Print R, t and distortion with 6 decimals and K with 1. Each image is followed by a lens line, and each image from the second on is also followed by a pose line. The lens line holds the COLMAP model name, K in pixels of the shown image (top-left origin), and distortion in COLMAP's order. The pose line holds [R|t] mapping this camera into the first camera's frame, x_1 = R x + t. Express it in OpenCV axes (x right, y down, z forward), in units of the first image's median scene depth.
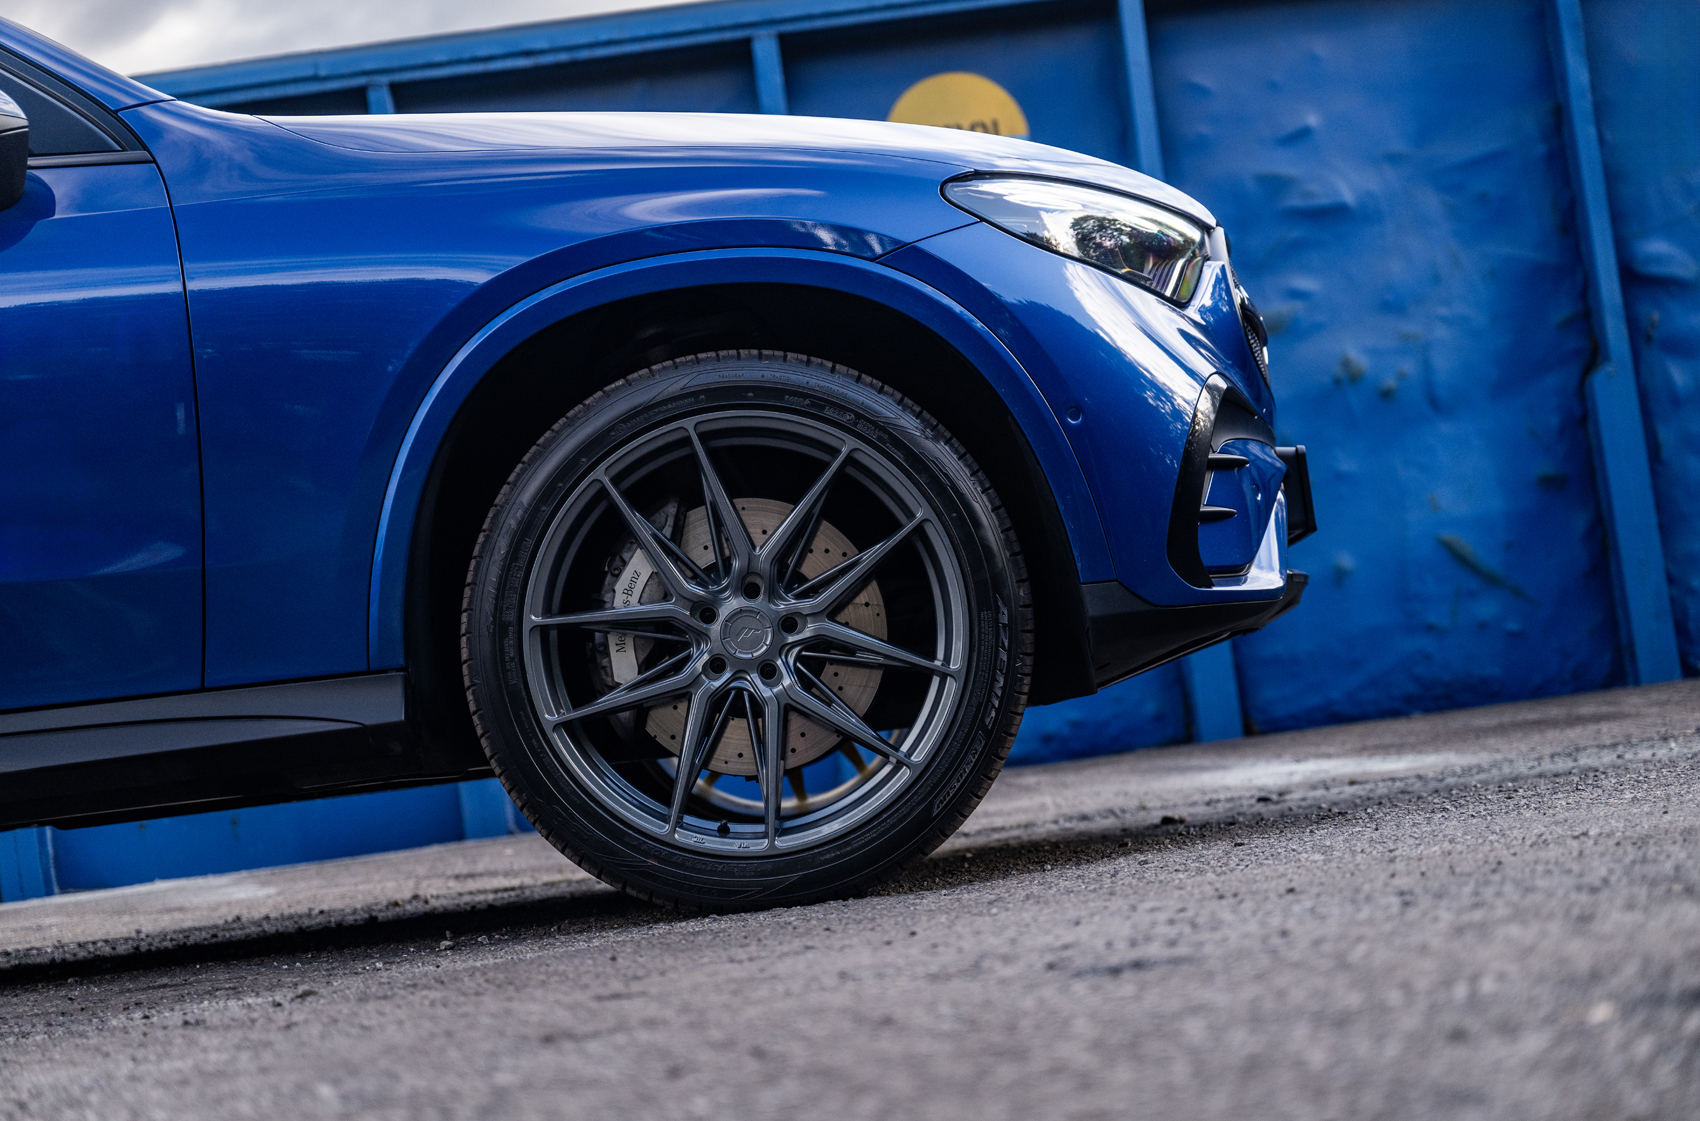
lens RADIAL K [[3748.4, 0, 850.0], [0, 3748.4, 560.5], [0, 0, 1]] dist [0.055309, -0.019619]
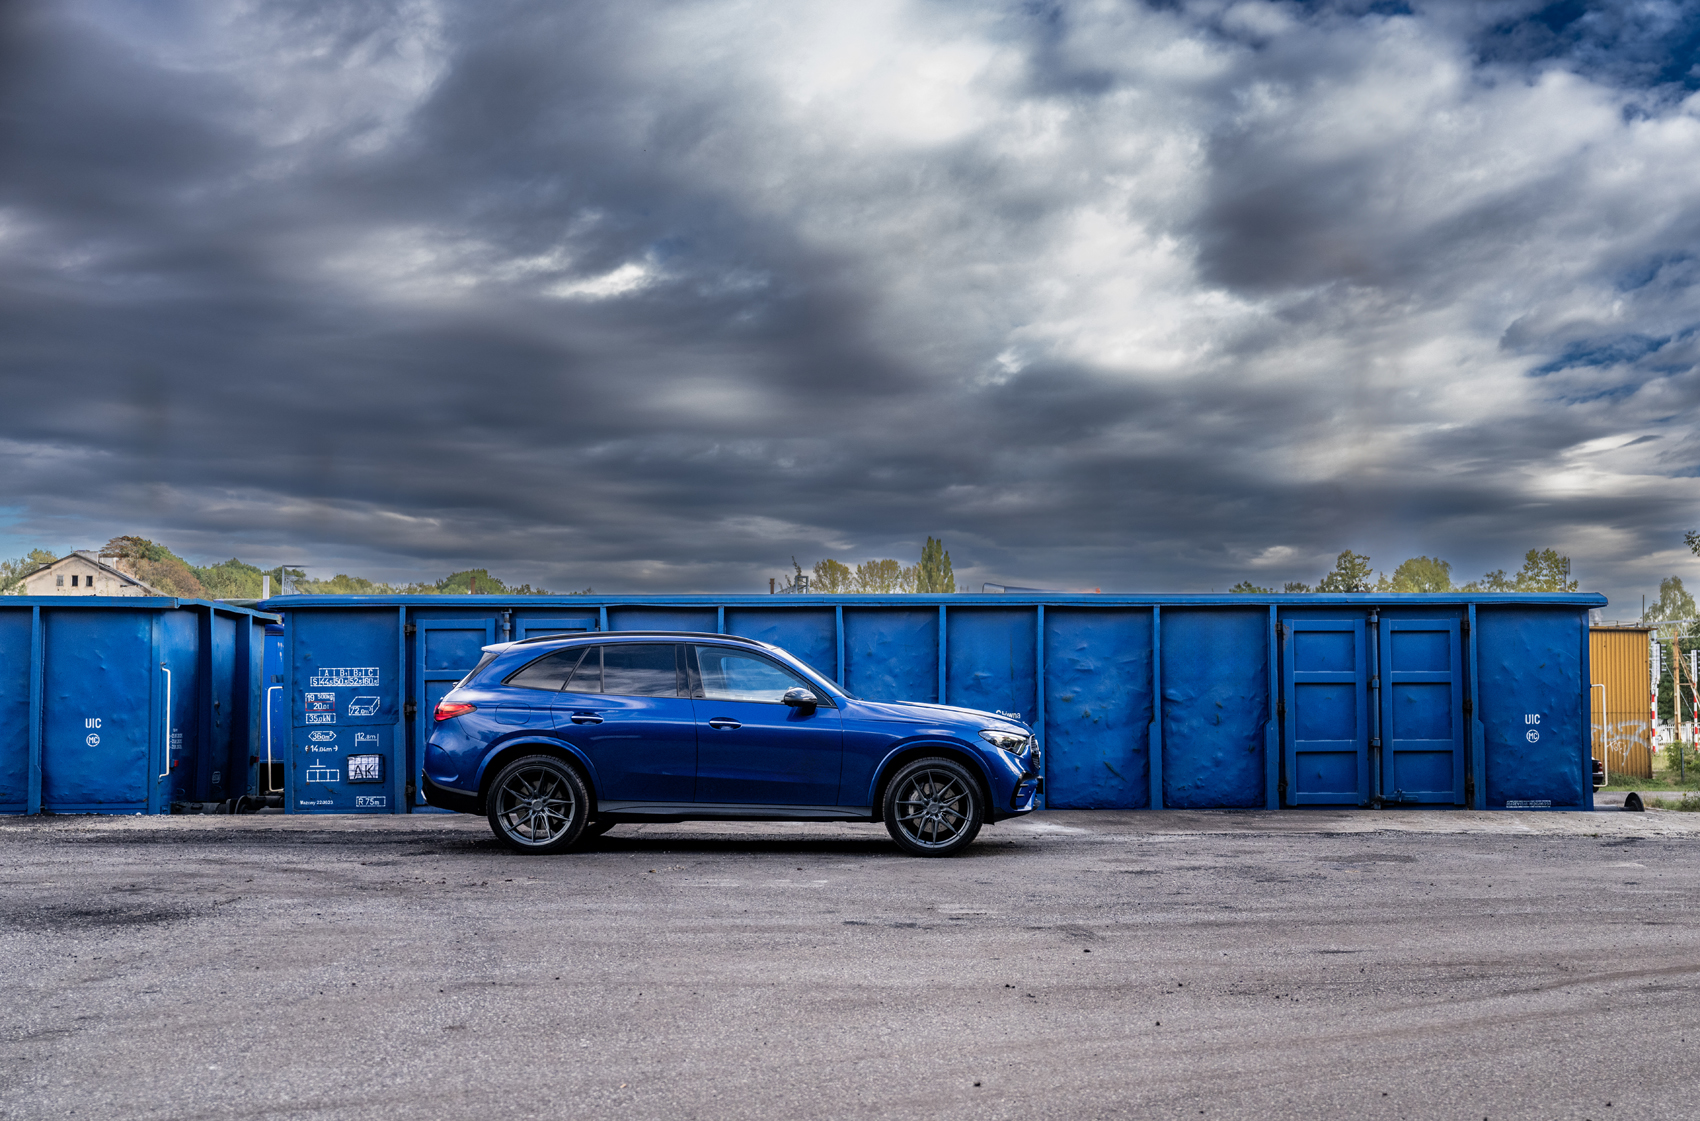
lens RADIAL K [[1665.9, 0, 850.0], [0, 1665.9, 560.5], [0, 0, 1]] dist [-0.003487, -0.003514]
pose [[0.990495, 0.124156, -0.059210, -0.046344], [-0.126657, 0.991118, -0.040534, -0.215446], [0.053651, 0.047648, 0.997422, -1.411534]]
